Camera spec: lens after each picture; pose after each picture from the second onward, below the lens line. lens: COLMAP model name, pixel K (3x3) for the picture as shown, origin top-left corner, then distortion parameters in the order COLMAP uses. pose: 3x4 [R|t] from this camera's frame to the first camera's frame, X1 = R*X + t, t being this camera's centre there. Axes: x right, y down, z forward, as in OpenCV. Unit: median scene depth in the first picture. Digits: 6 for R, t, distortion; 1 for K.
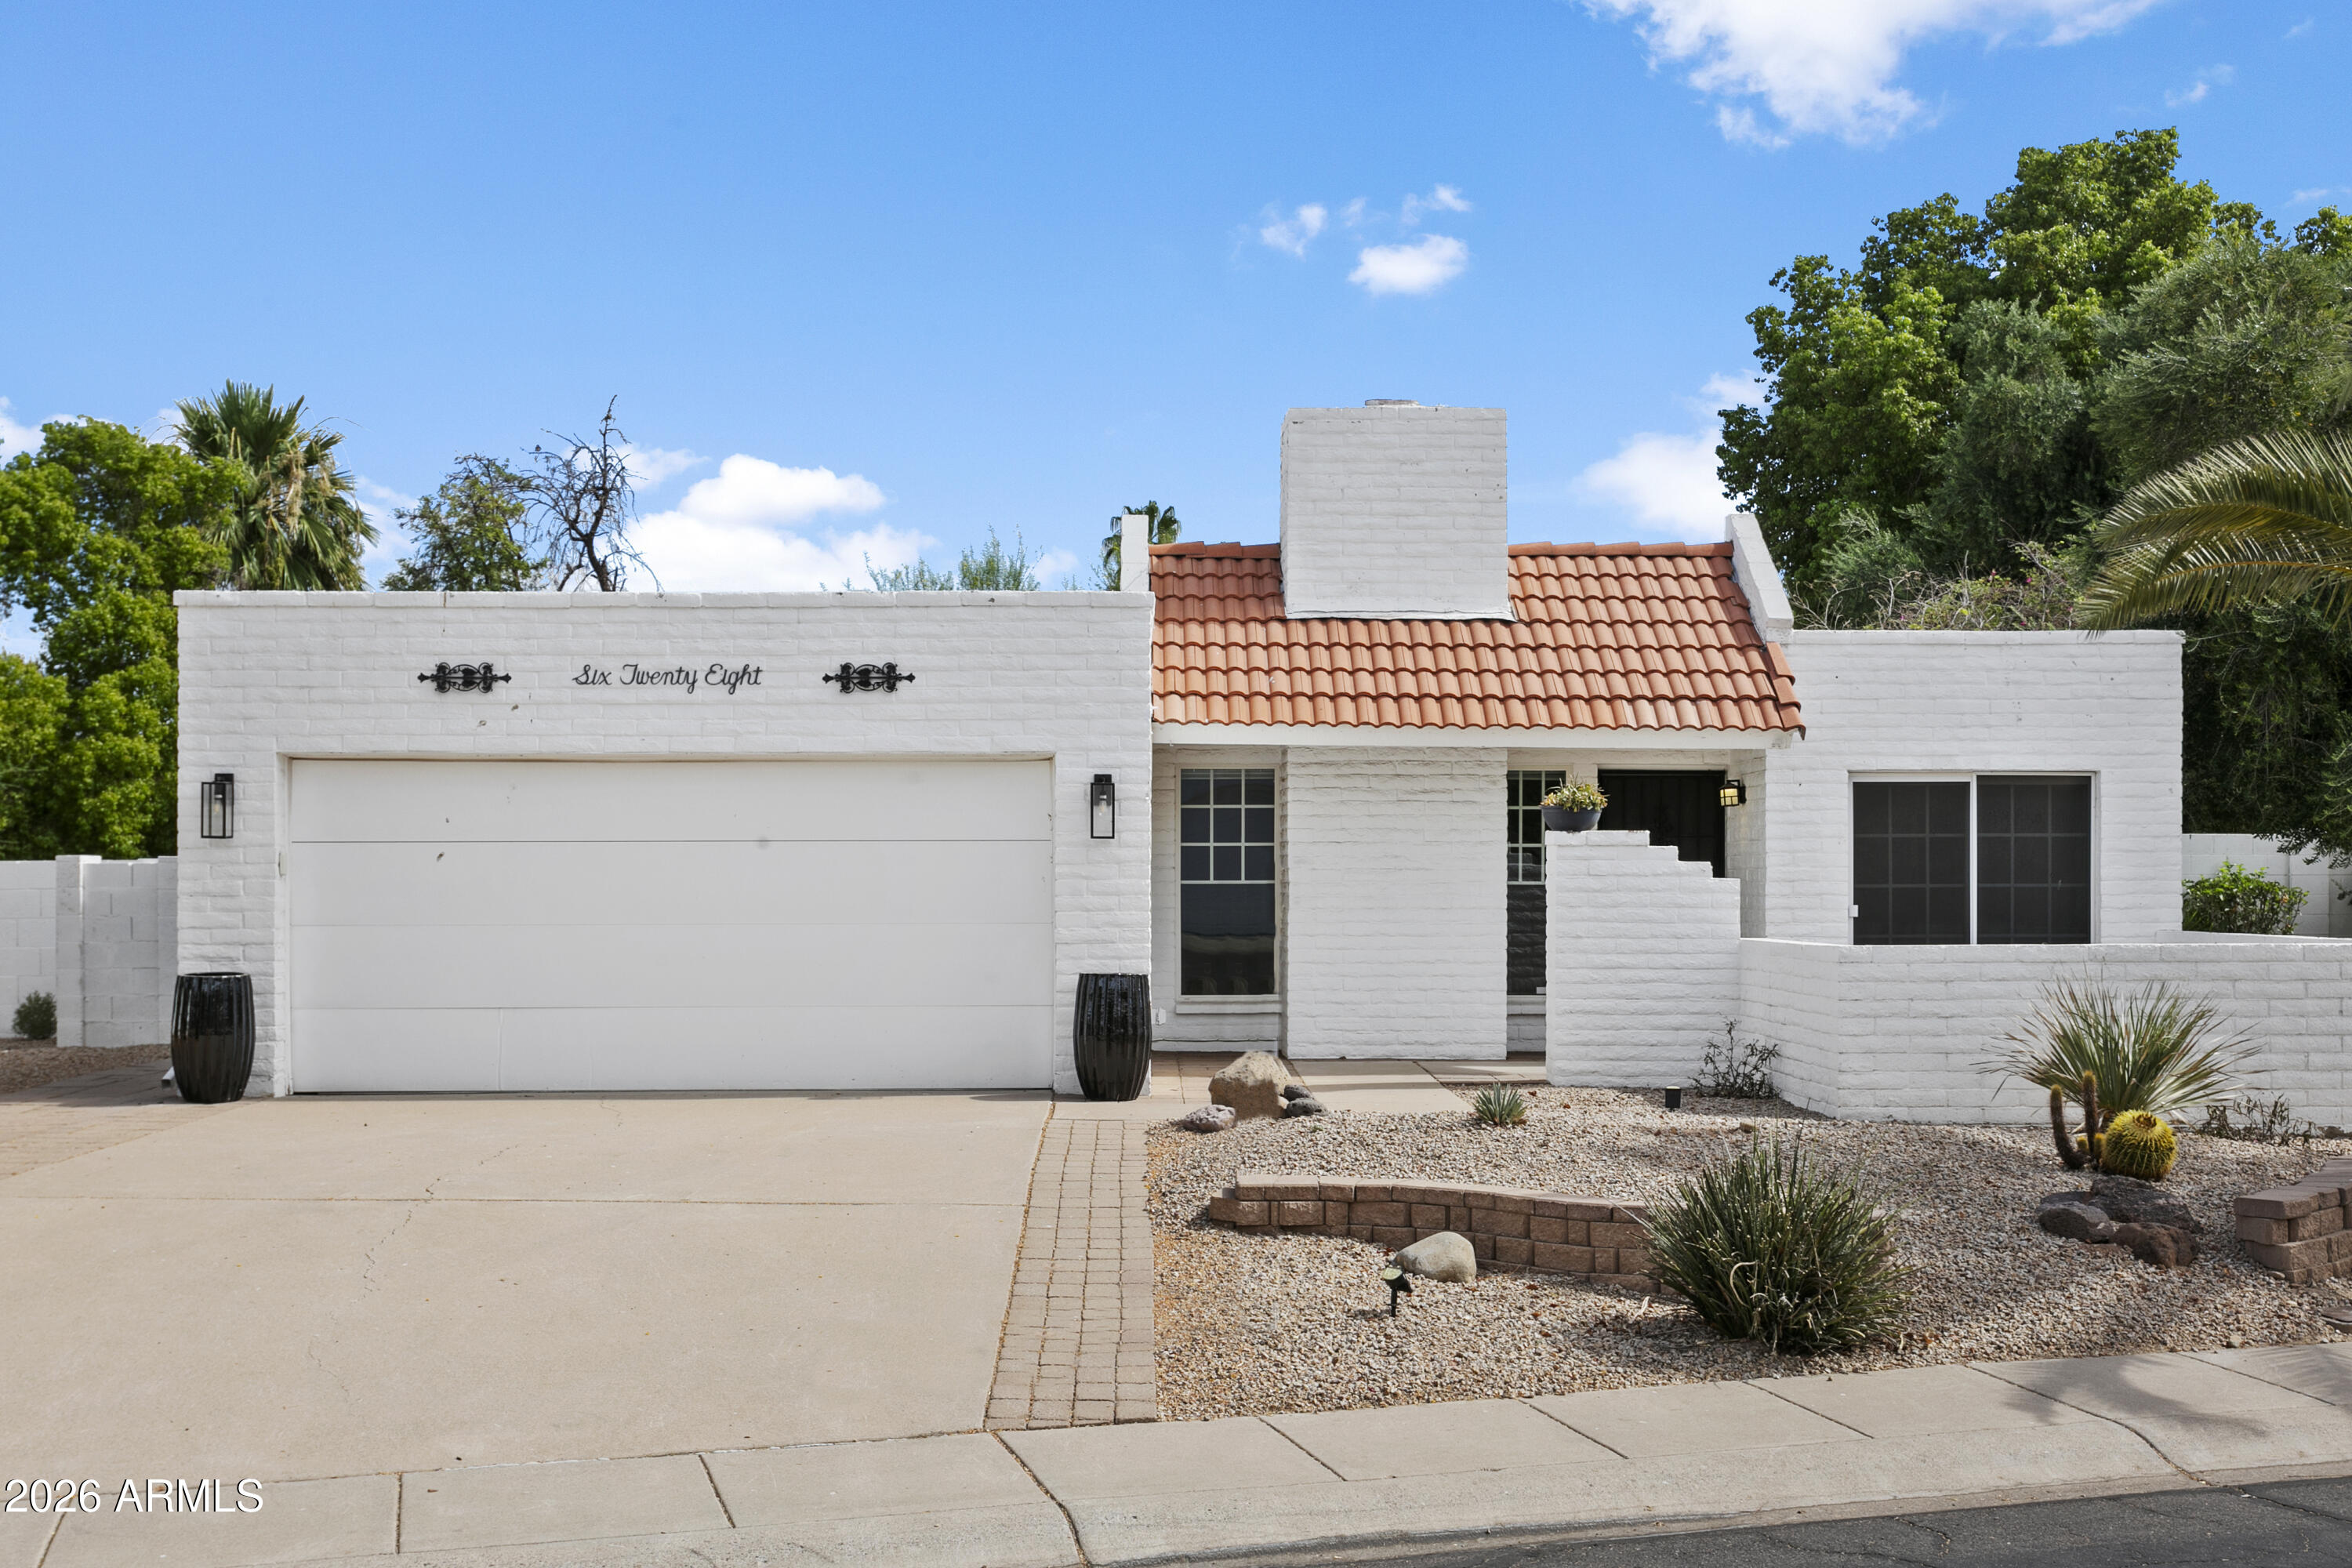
lens RADIAL K [[2548.3, 0, 1185.1], [0, 2548.3, 857.1], [0, 0, 1]] dist [0.008963, 0.001807]
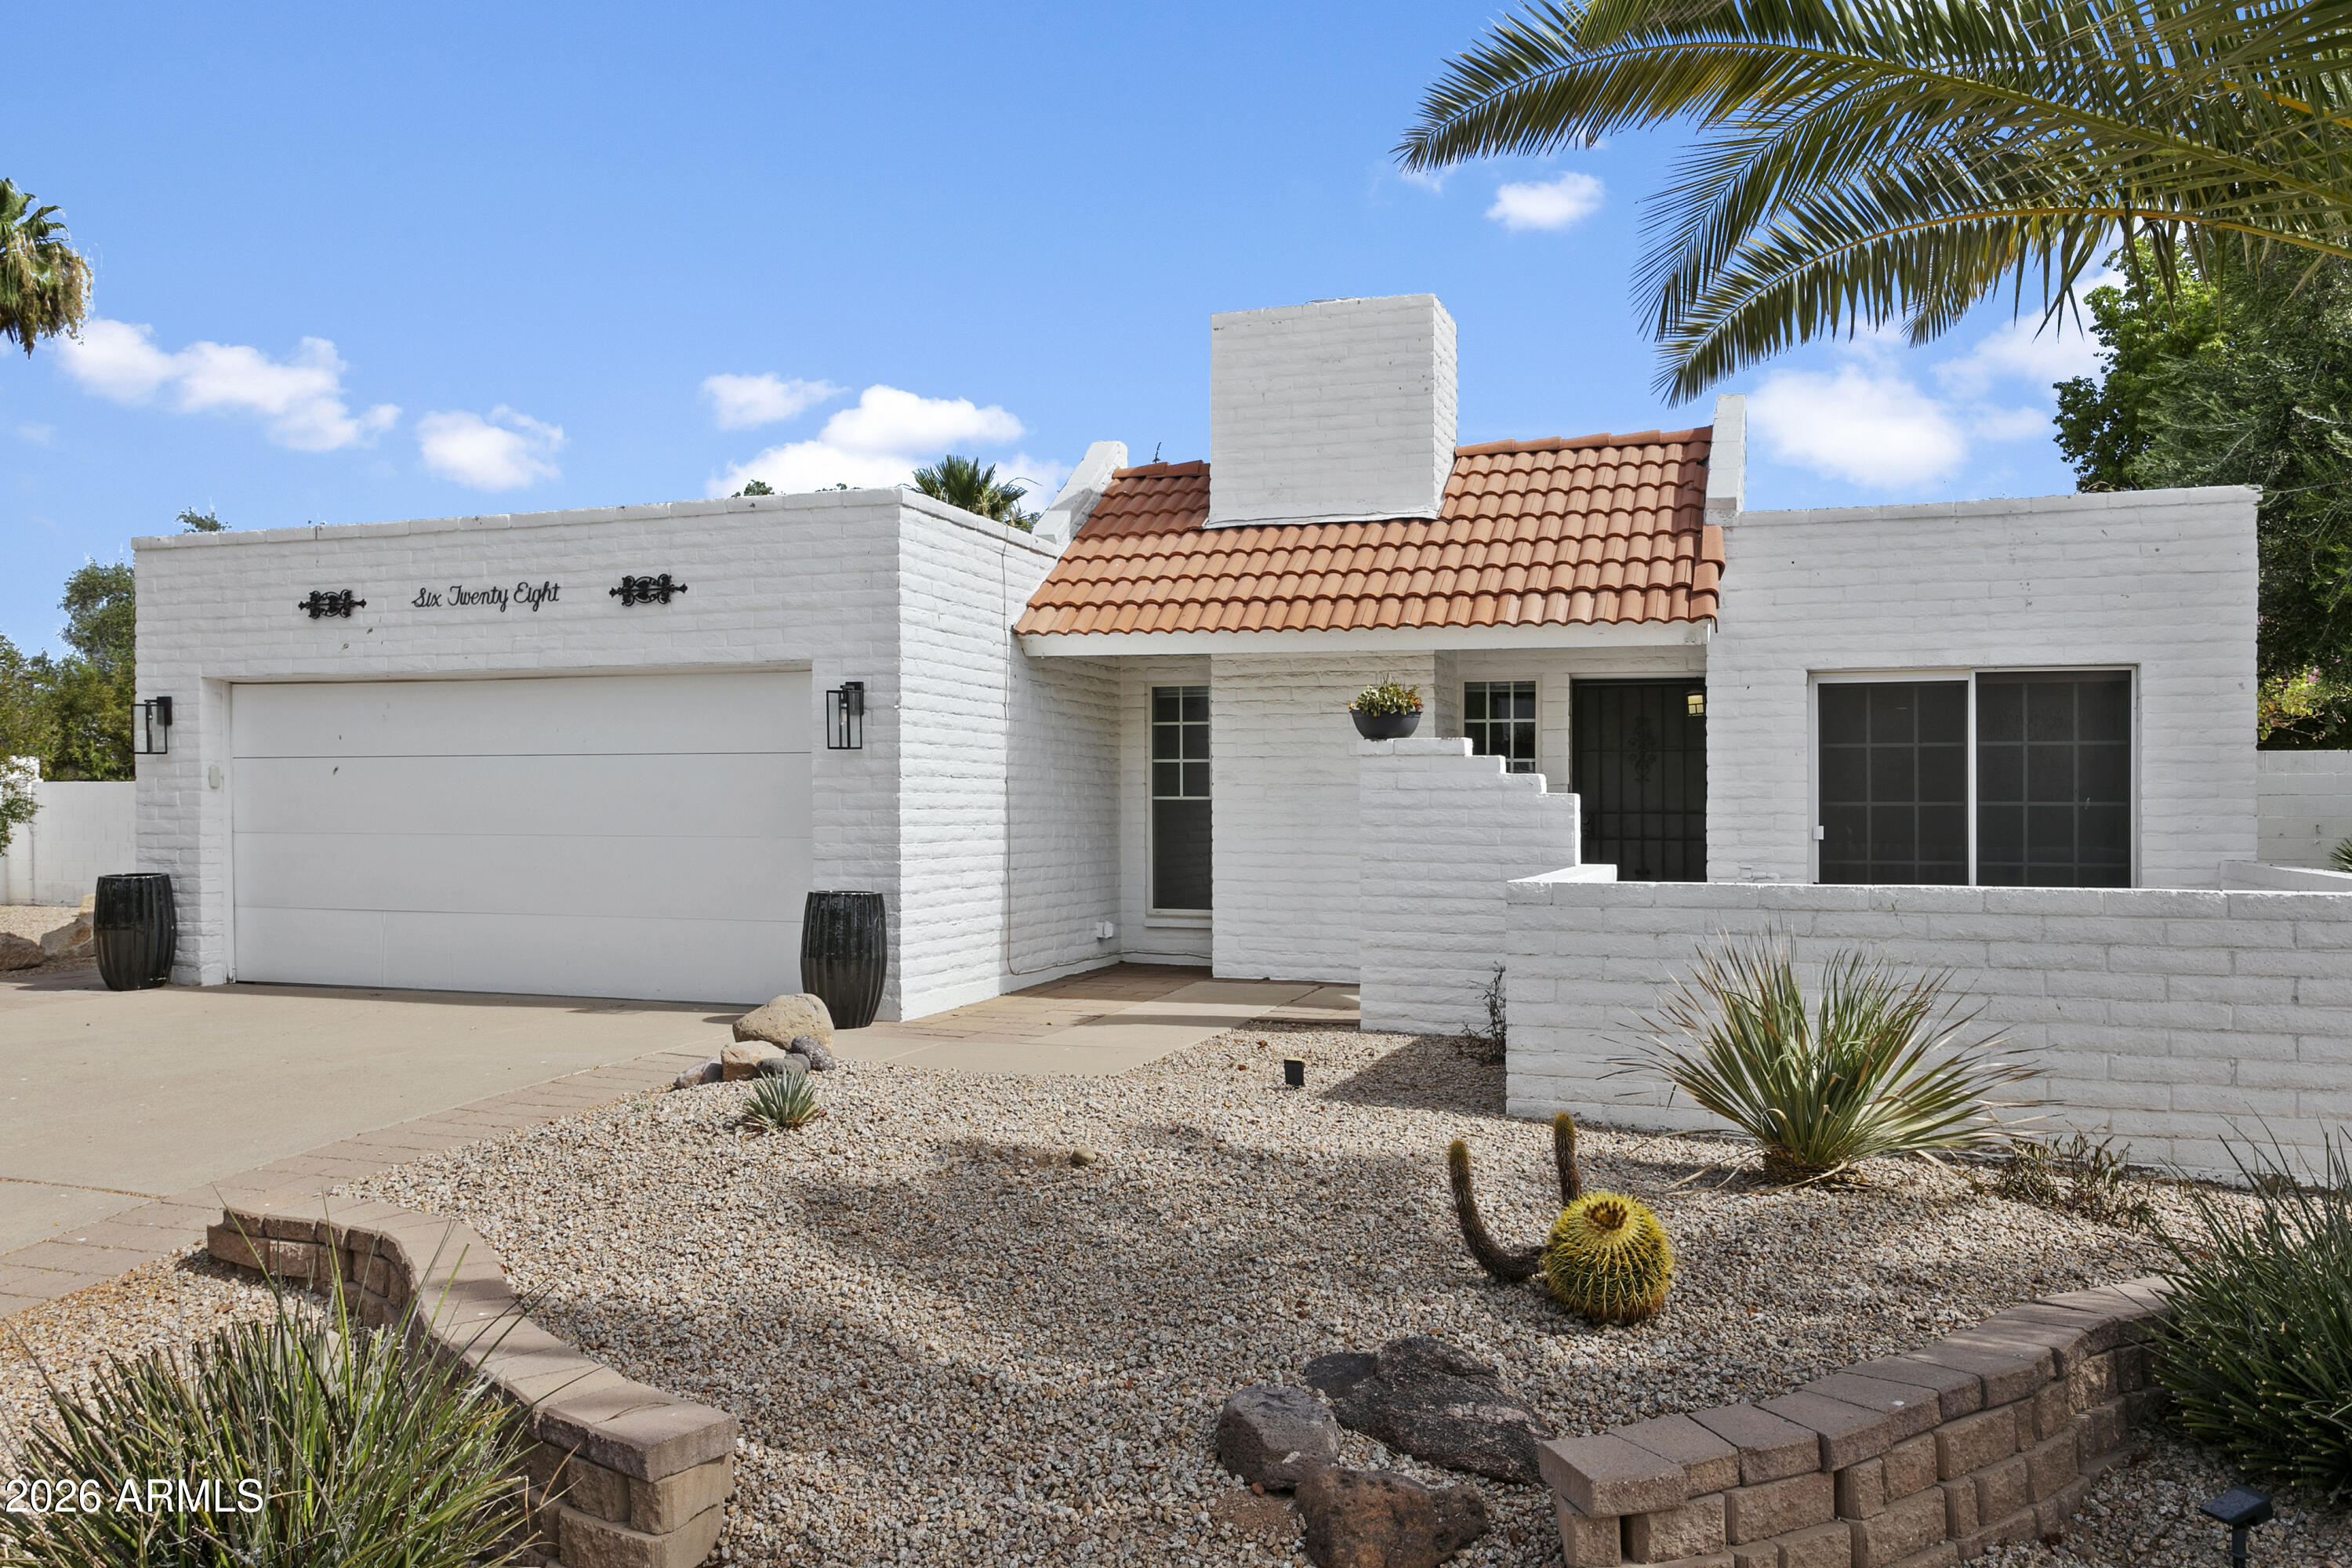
lens RADIAL K [[1708.7, 0, 1176.0], [0, 1708.7, 784.0], [0, 0, 1]] dist [-0.000428, 0.004427]
pose [[0.937198, 0.000059, -0.348798, 0.302685], [-0.000564, 0.999999, -0.001346, 0.006351], [0.348797, 0.001459, 0.937197, 0.444133]]
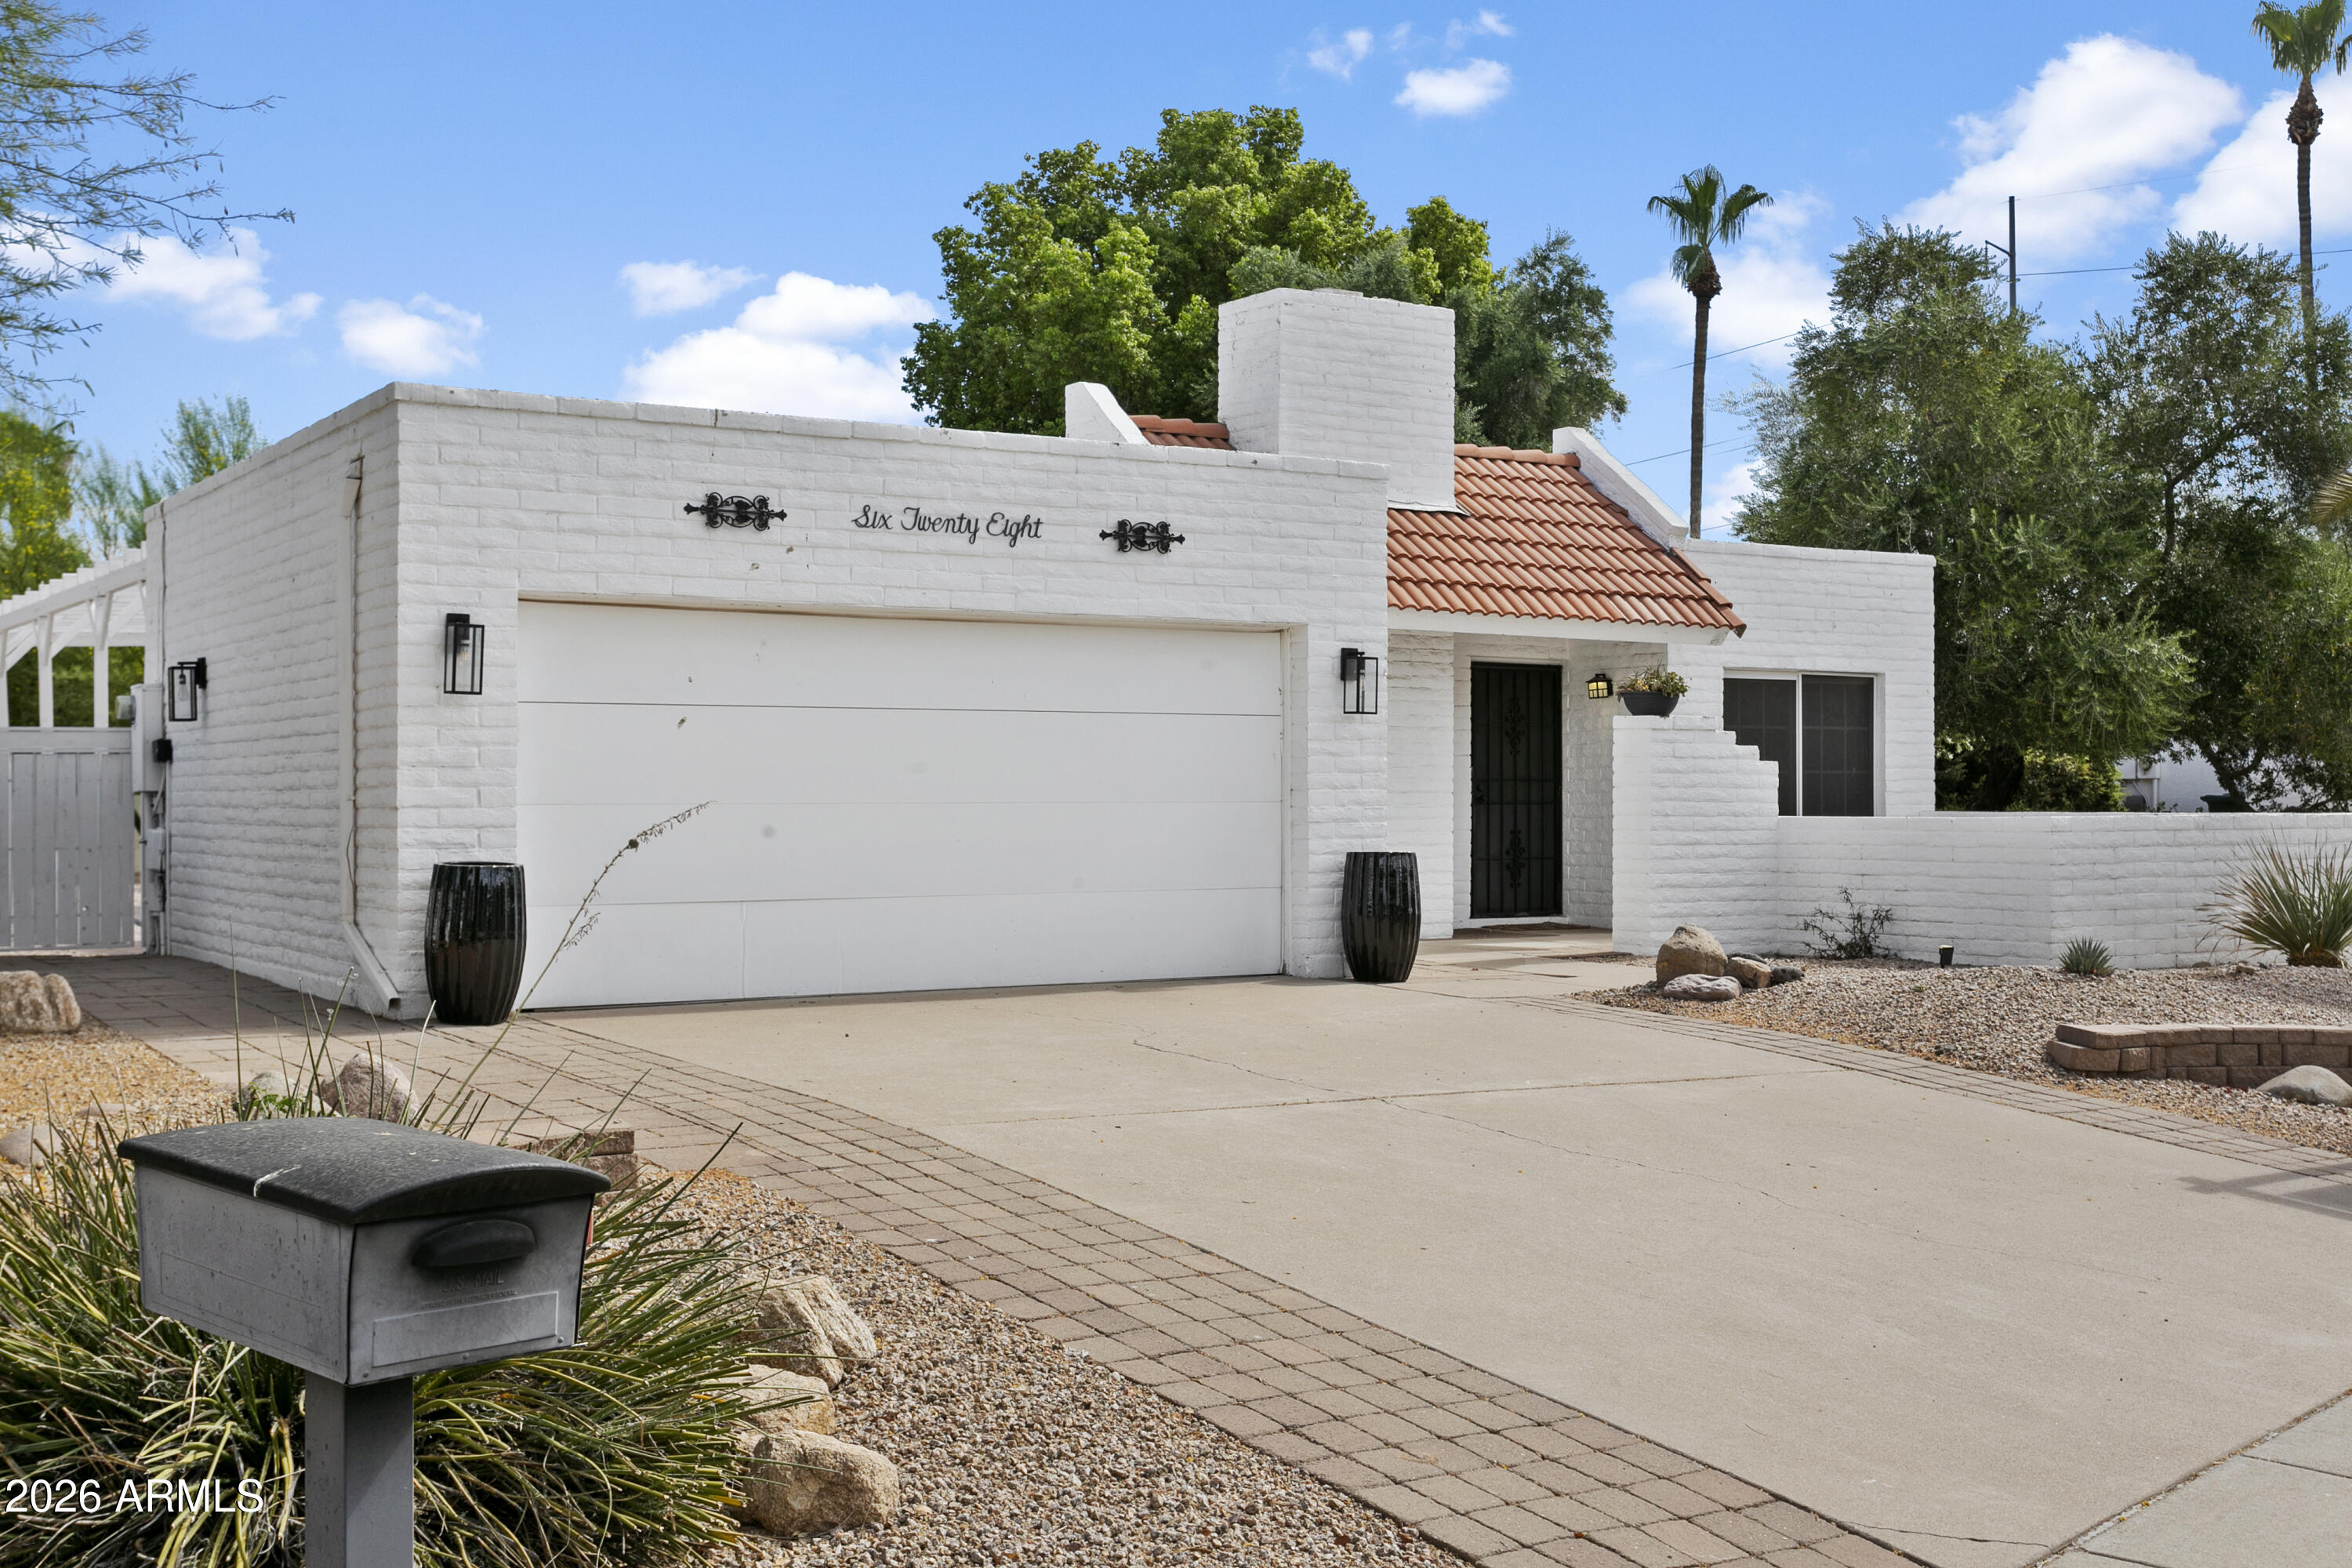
lens RADIAL K [[2525.2, 0, 1175.1], [0, 2525.2, 734.1], [0, 0, 1]] dist [0.020244, 0.000100]
pose [[0.864380, 0.012930, 0.502673, -0.574570], [-0.005399, 0.999850, -0.016435, 0.016563], [-0.502810, 0.011492, 0.864320, 0.199082]]
